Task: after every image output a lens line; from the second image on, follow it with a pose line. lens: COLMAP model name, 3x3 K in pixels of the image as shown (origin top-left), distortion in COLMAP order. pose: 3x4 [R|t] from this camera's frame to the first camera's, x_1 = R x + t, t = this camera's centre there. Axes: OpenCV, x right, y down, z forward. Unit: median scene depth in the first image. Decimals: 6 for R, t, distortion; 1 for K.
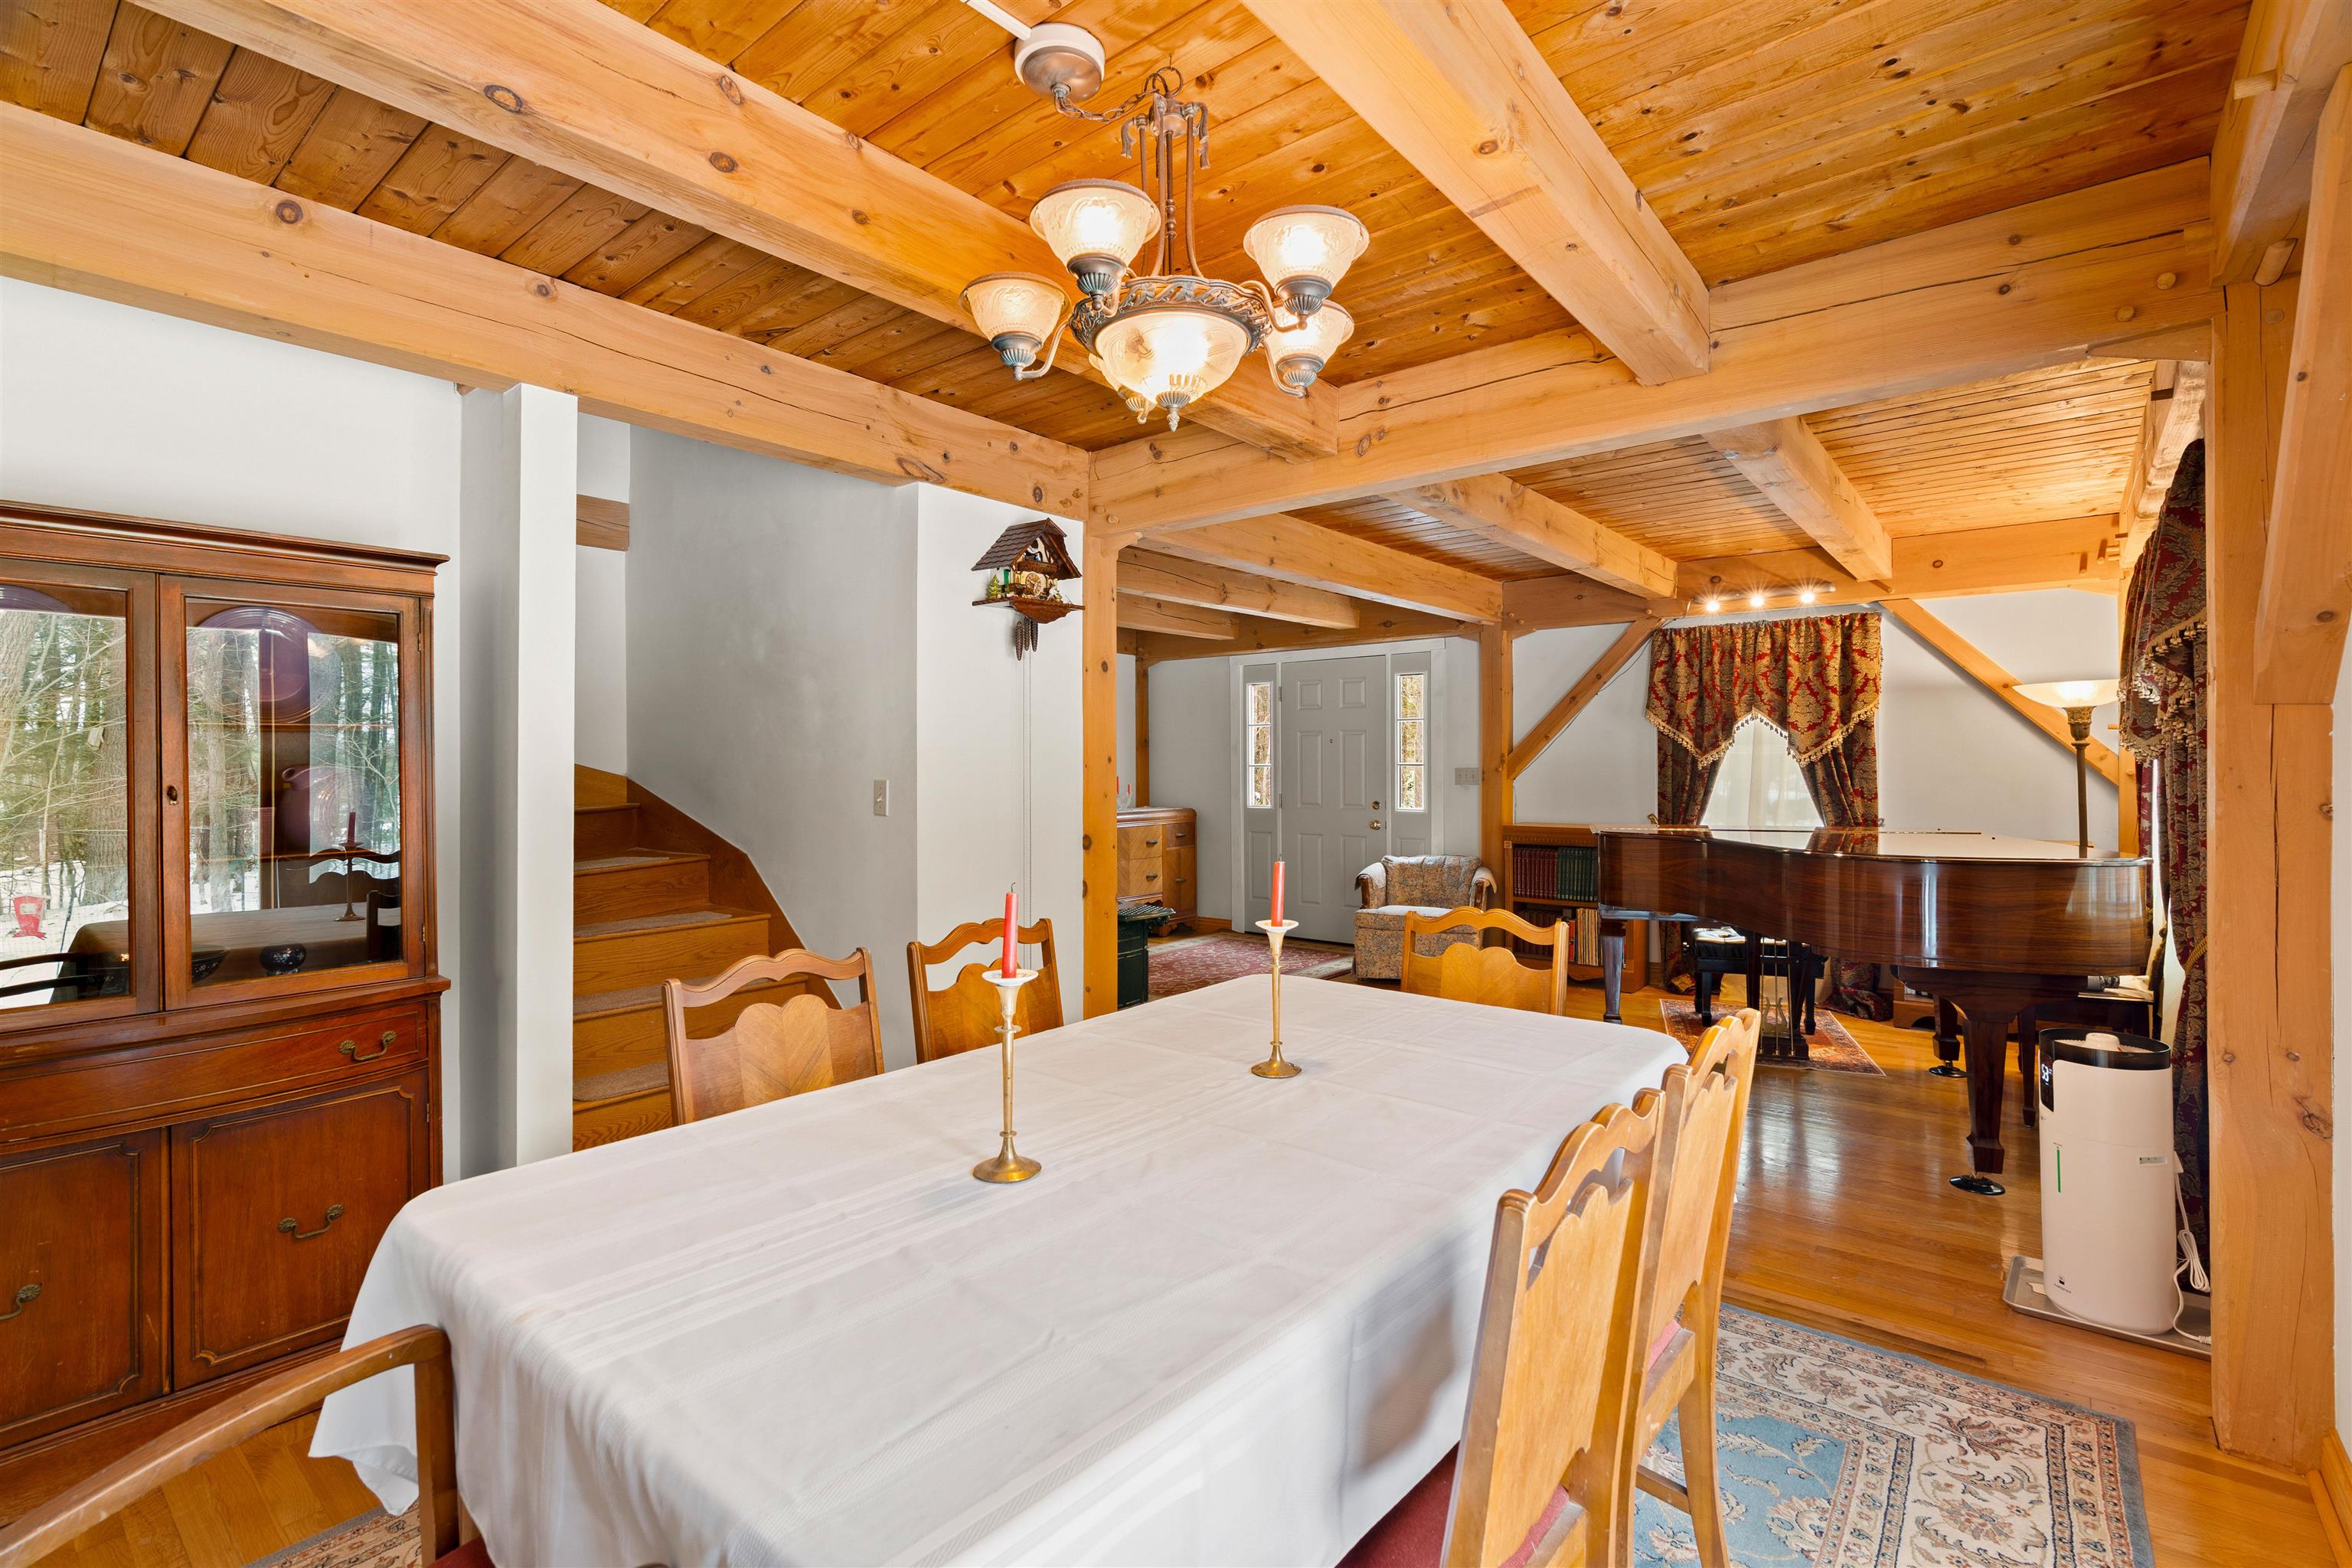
lens RADIAL K [[1060.4, 0, 1186.3], [0, 1060.4, 760.1], [0, 0, 1]] dist [-0.000503, 0.000419]
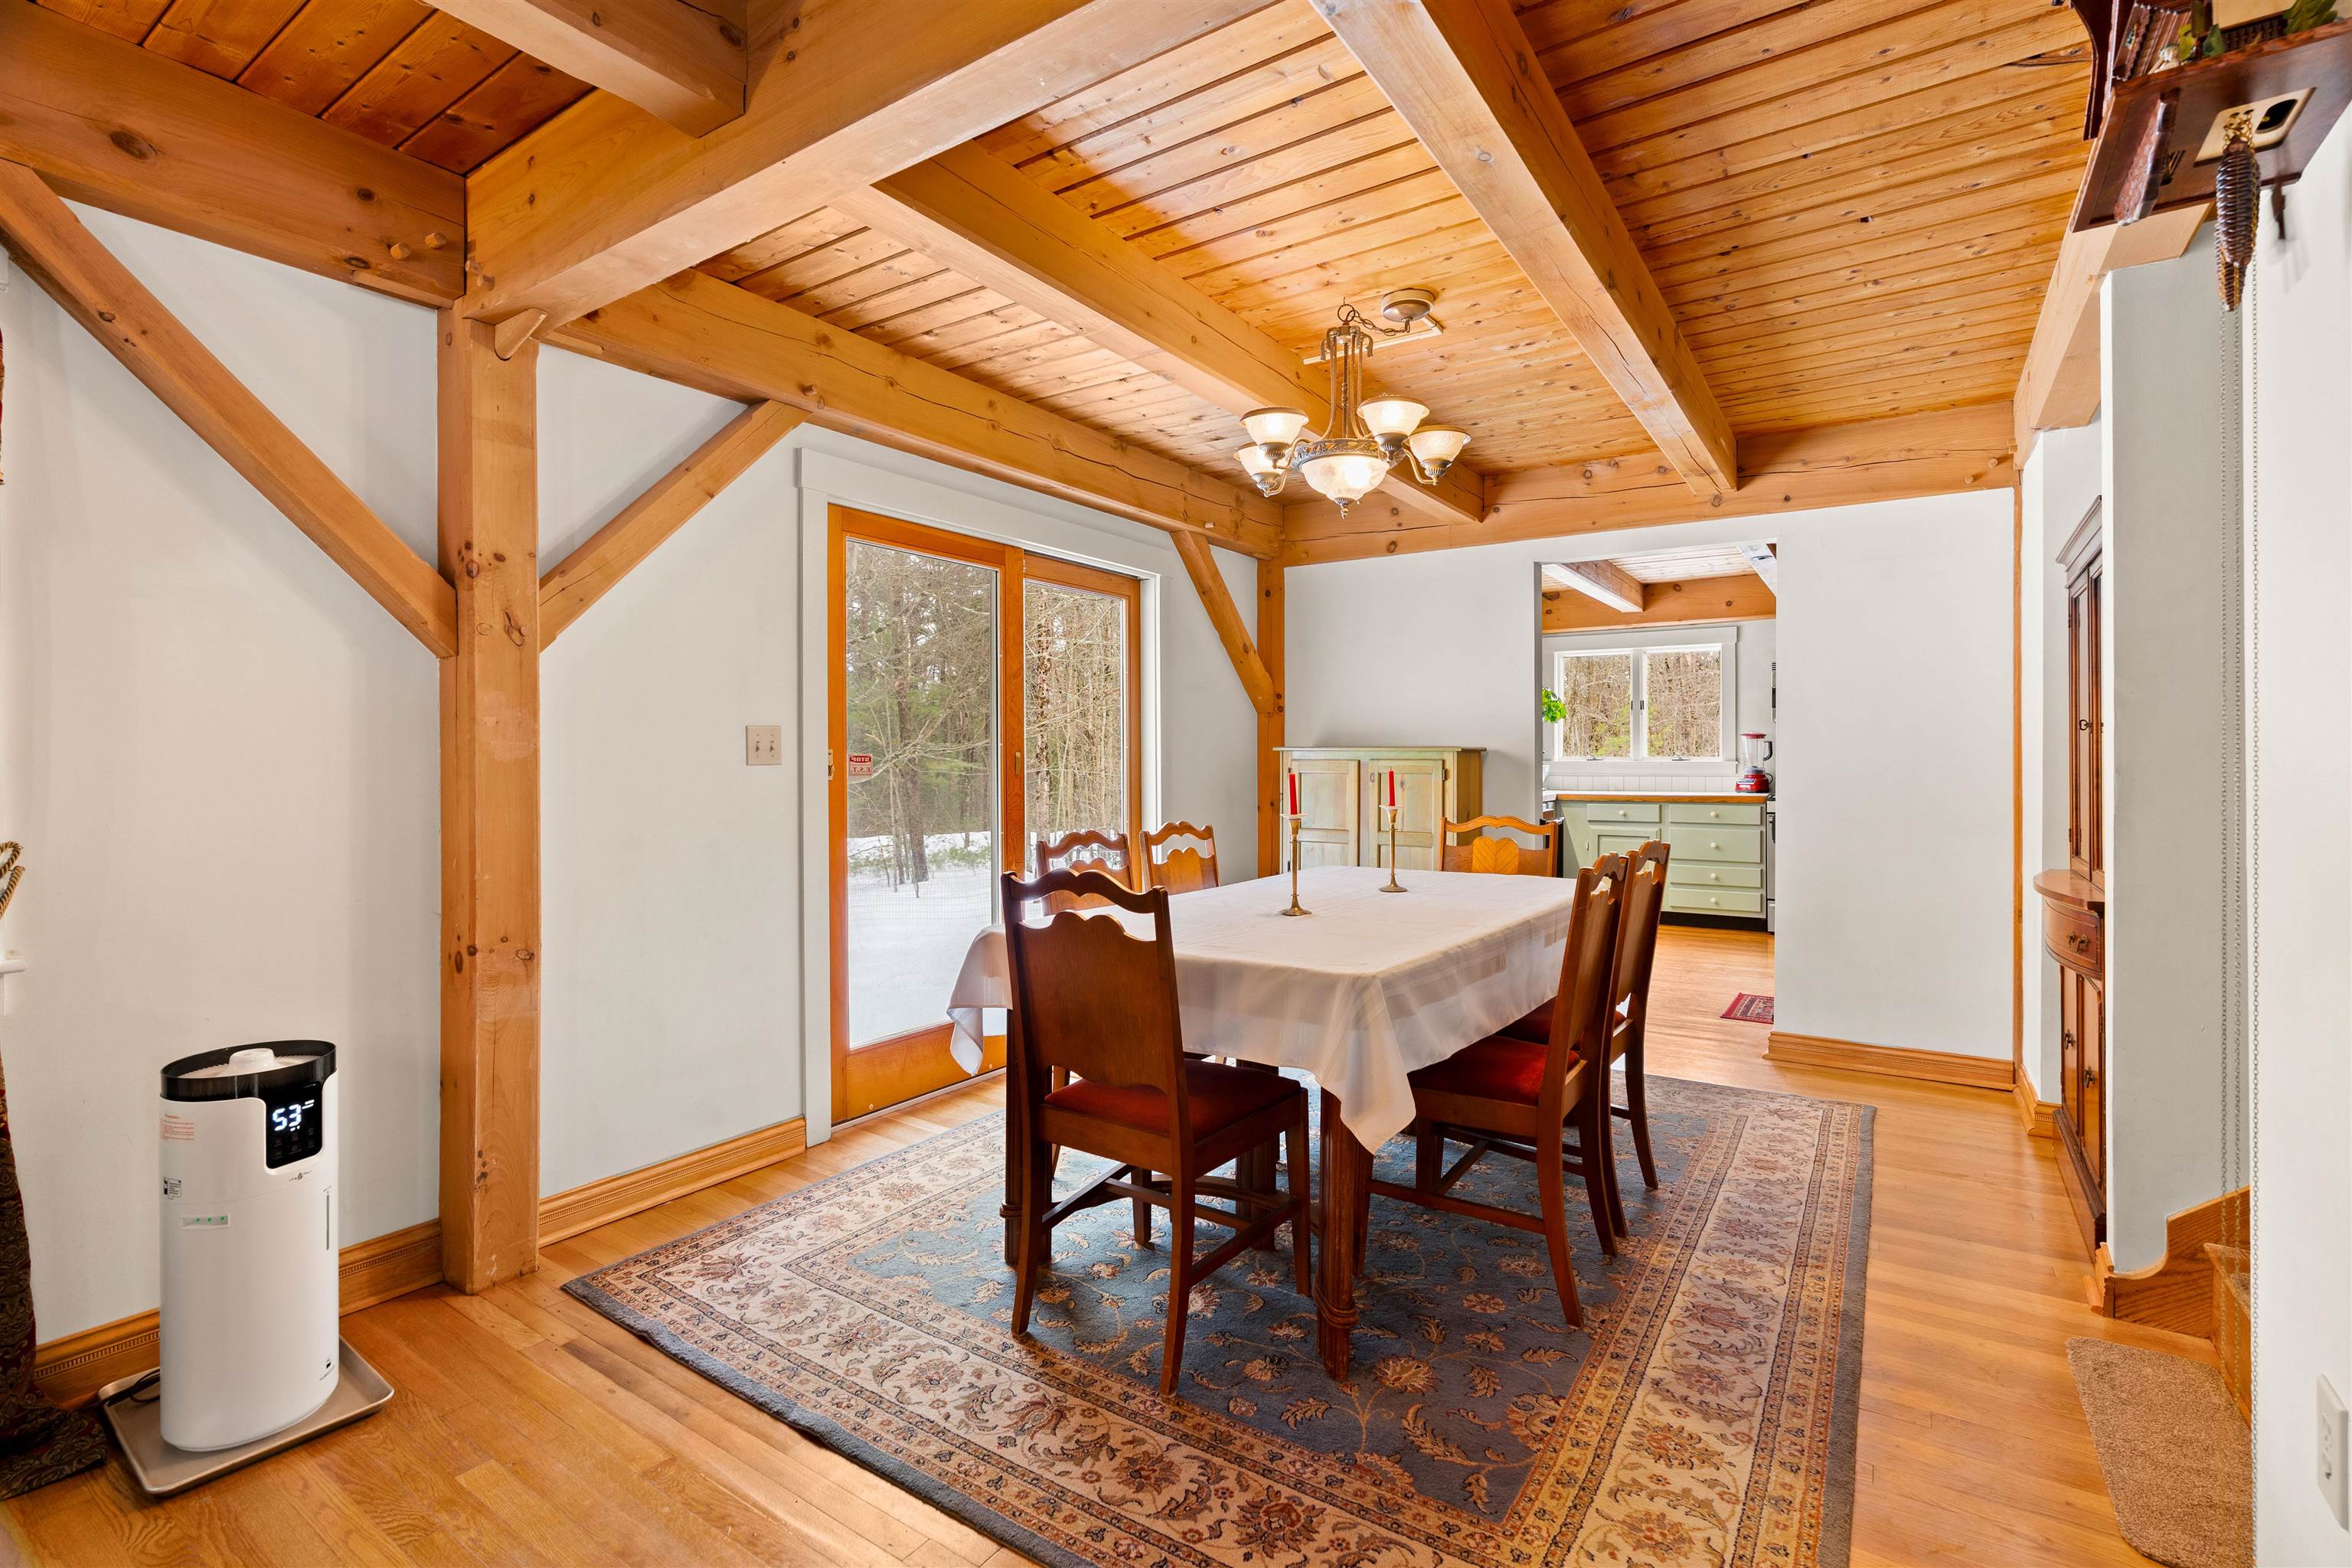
lens RADIAL K [[1059.4, 0, 1178.0], [0, 1059.4, 774.3], [0, 0, 1]] dist [-0.009656, 0.001555]
pose [[-0.996581, 0.009361, -0.082085, 0.114502], [0.008941, 0.999945, 0.005478, 0.027149], [0.082132, 0.004726, -0.996610, 0.771231]]
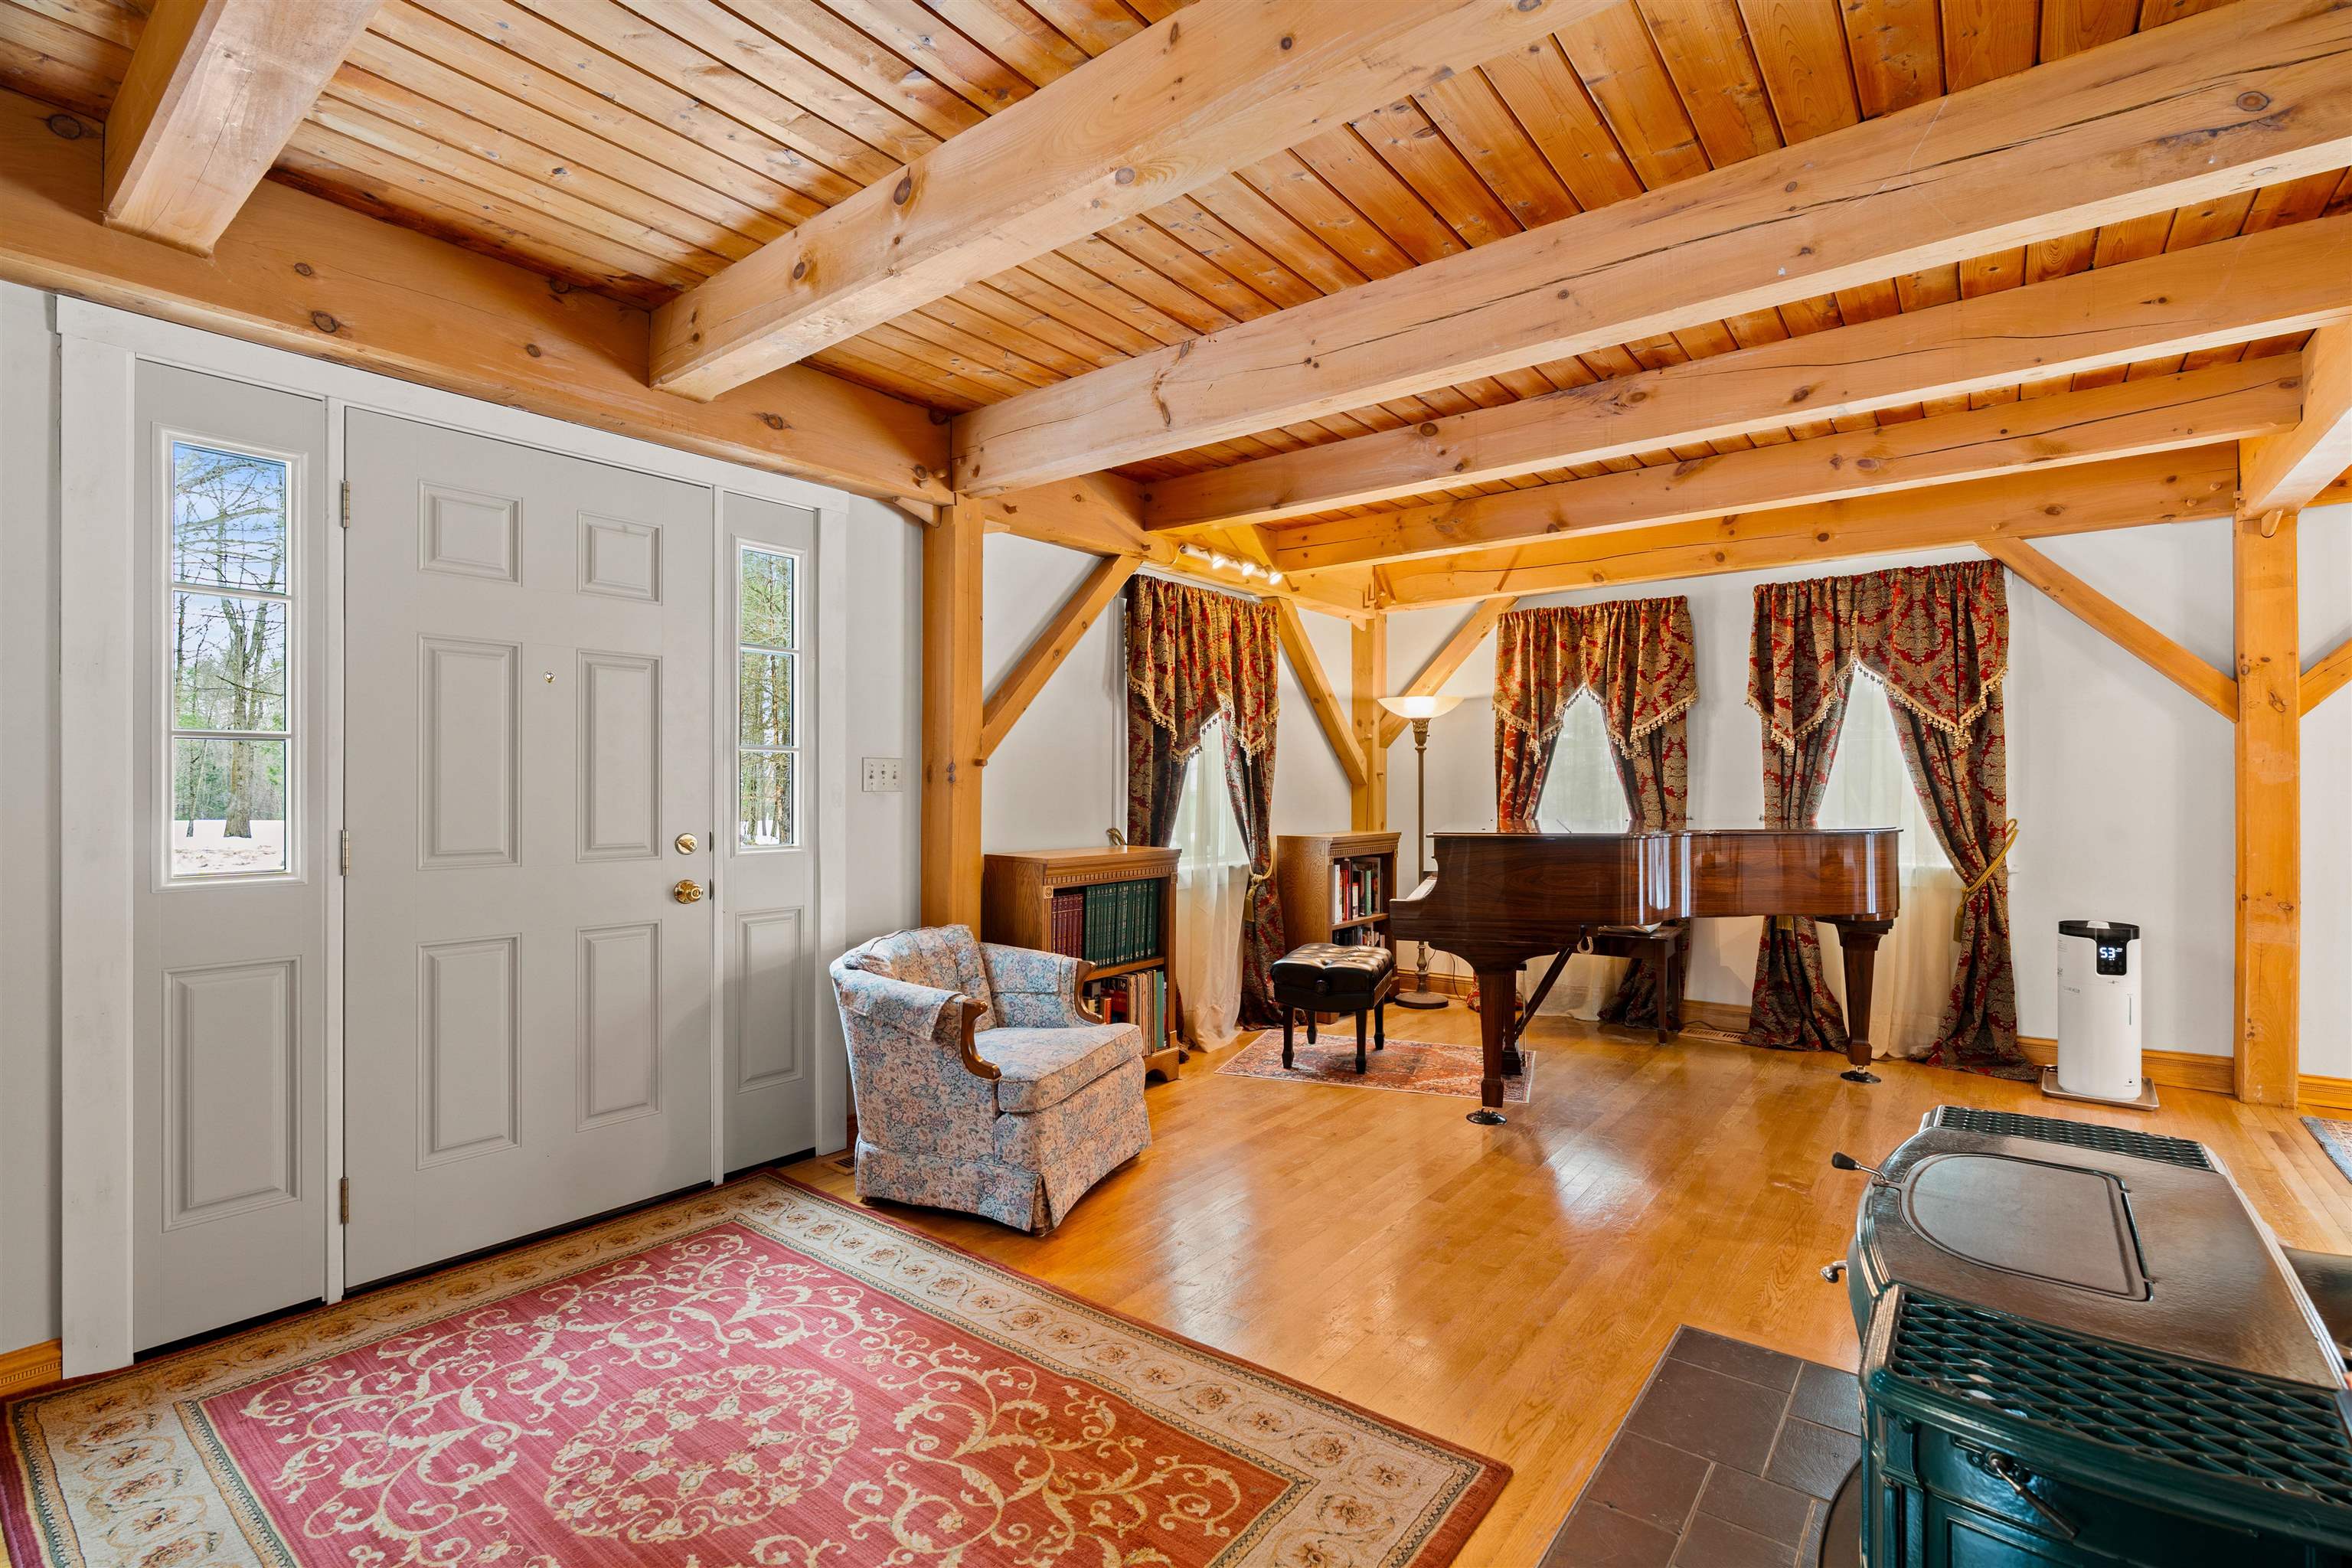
lens RADIAL K [[1069.1, 0, 1181.7], [0, 1069.1, 775.7], [0, 0, 1]] dist [-0.008250, 0.000763]
pose [[-0.025717, 0.015729, 0.999546, -0.304174], [-0.001920, 0.999874, -0.015783, 0.028354], [-0.999667, -0.002325, -0.025684, 1.040548]]
